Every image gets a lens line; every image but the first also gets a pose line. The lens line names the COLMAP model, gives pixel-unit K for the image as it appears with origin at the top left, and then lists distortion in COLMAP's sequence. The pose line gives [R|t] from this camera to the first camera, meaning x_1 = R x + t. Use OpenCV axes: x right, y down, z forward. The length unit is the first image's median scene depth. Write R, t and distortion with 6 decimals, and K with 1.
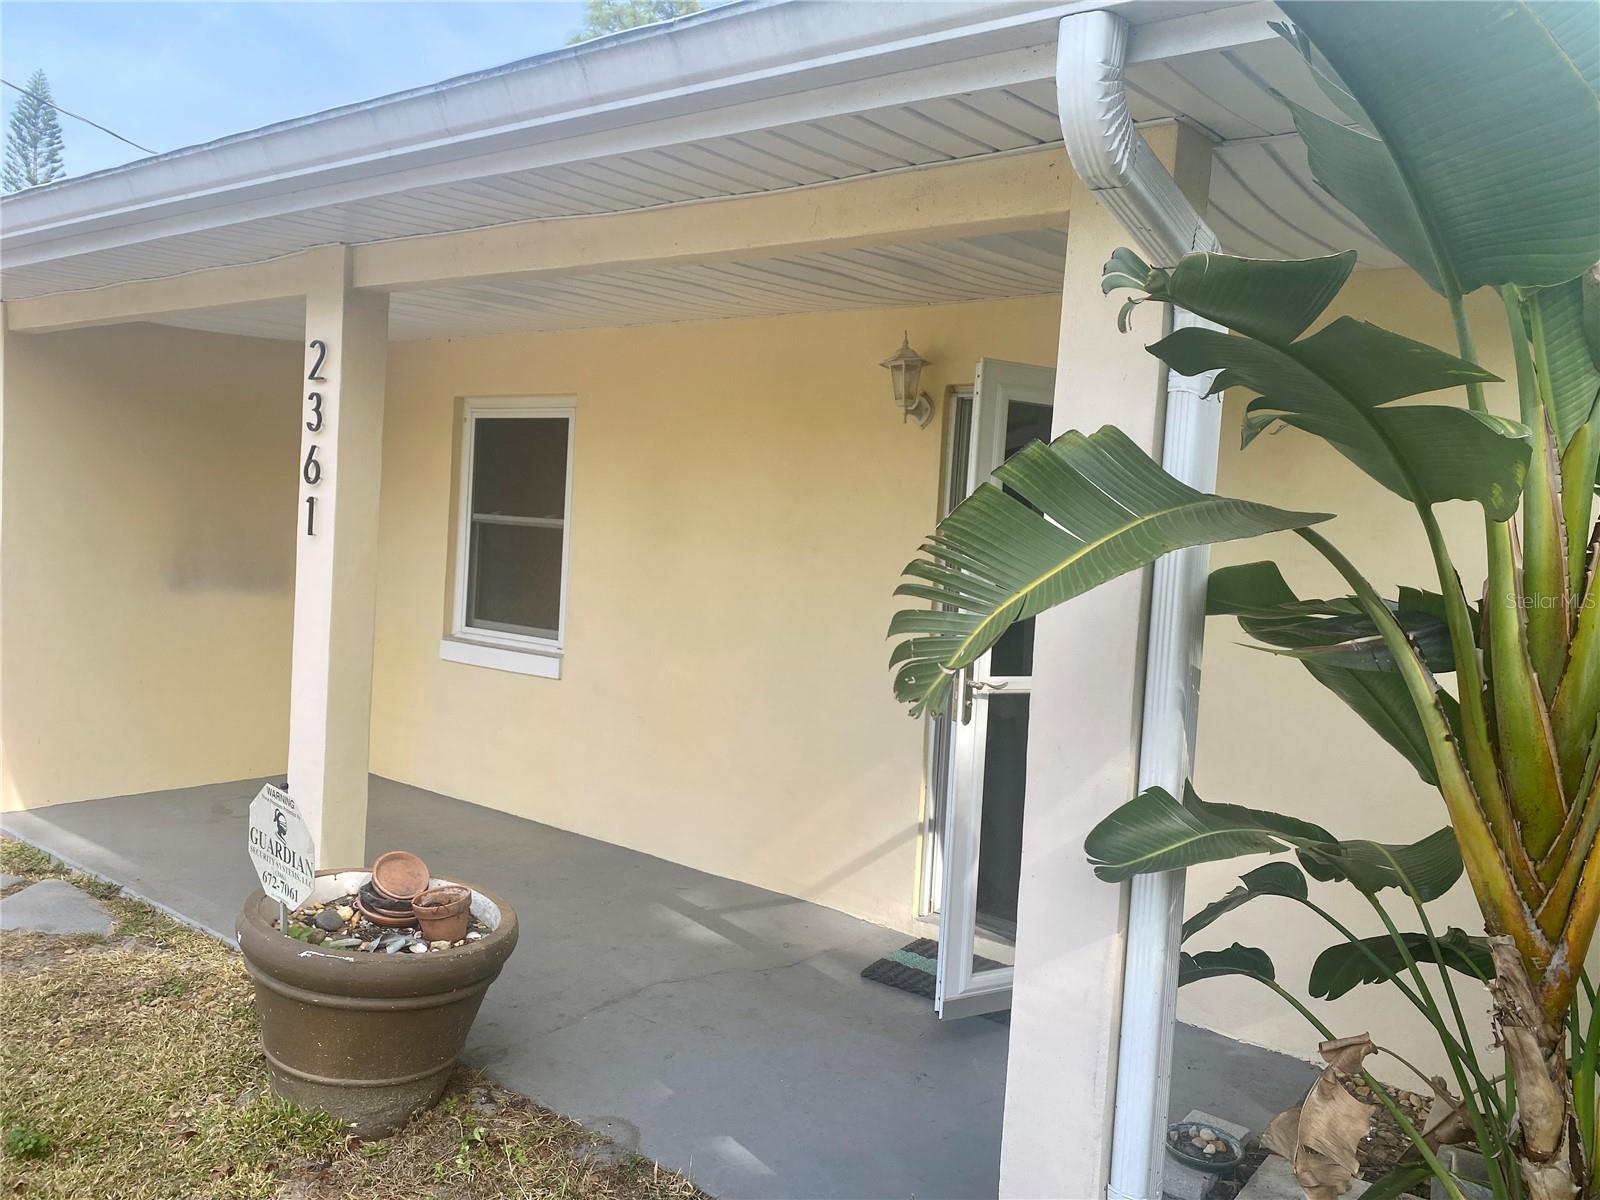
lens RADIAL K [[1189.0, 0, 800.0], [0, 1189.0, 600.0], [0, 0, 1]] dist [0.006321, -0.003732]
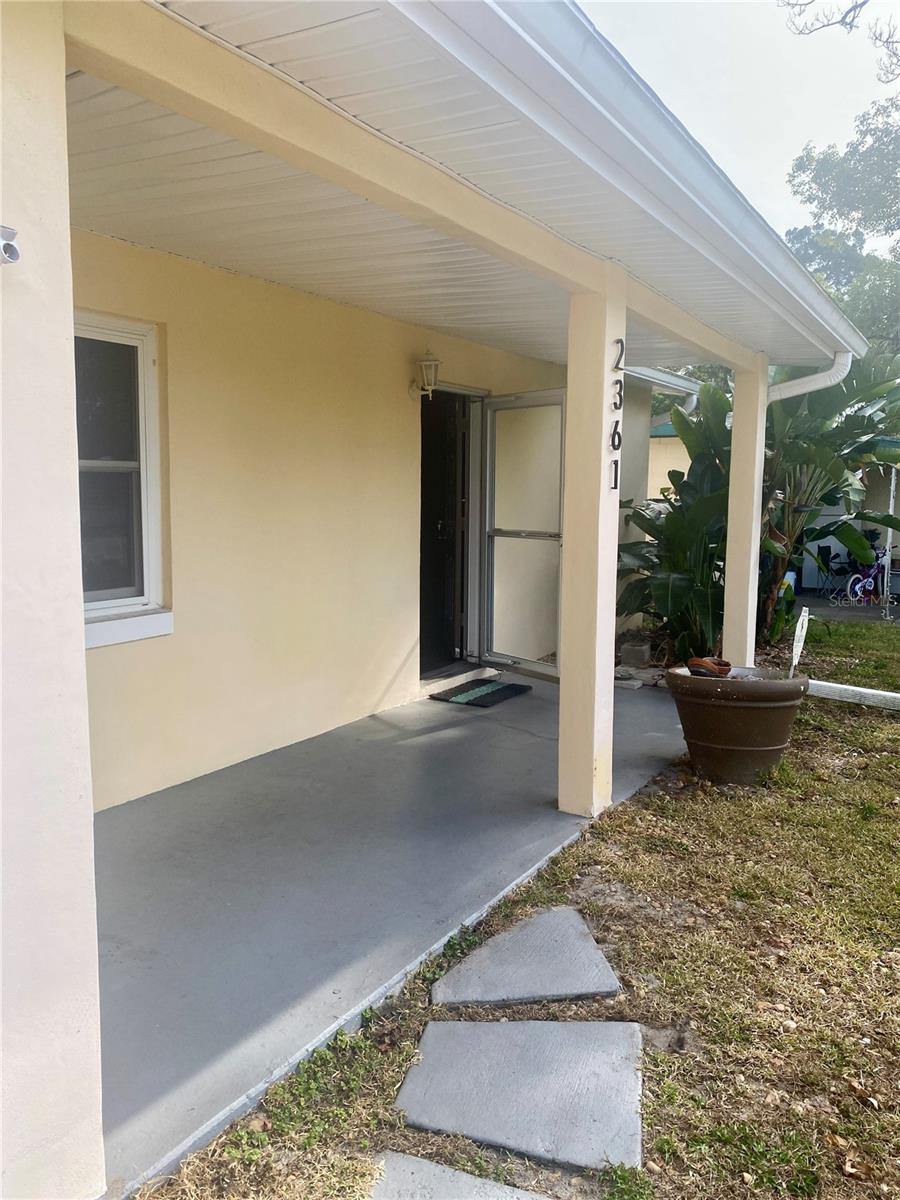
lens RADIAL K [[891.7, 0, 460.9], [0, 891.7, 573.5], [0, 0, 1]] dist [0.006321, -0.003732]
pose [[-0.105966, -0.167089, 0.980231, -0.922443], [0.039864, 0.984275, 0.172087, -0.093153], [-0.993570, 0.057311, -0.097639, 0.850512]]
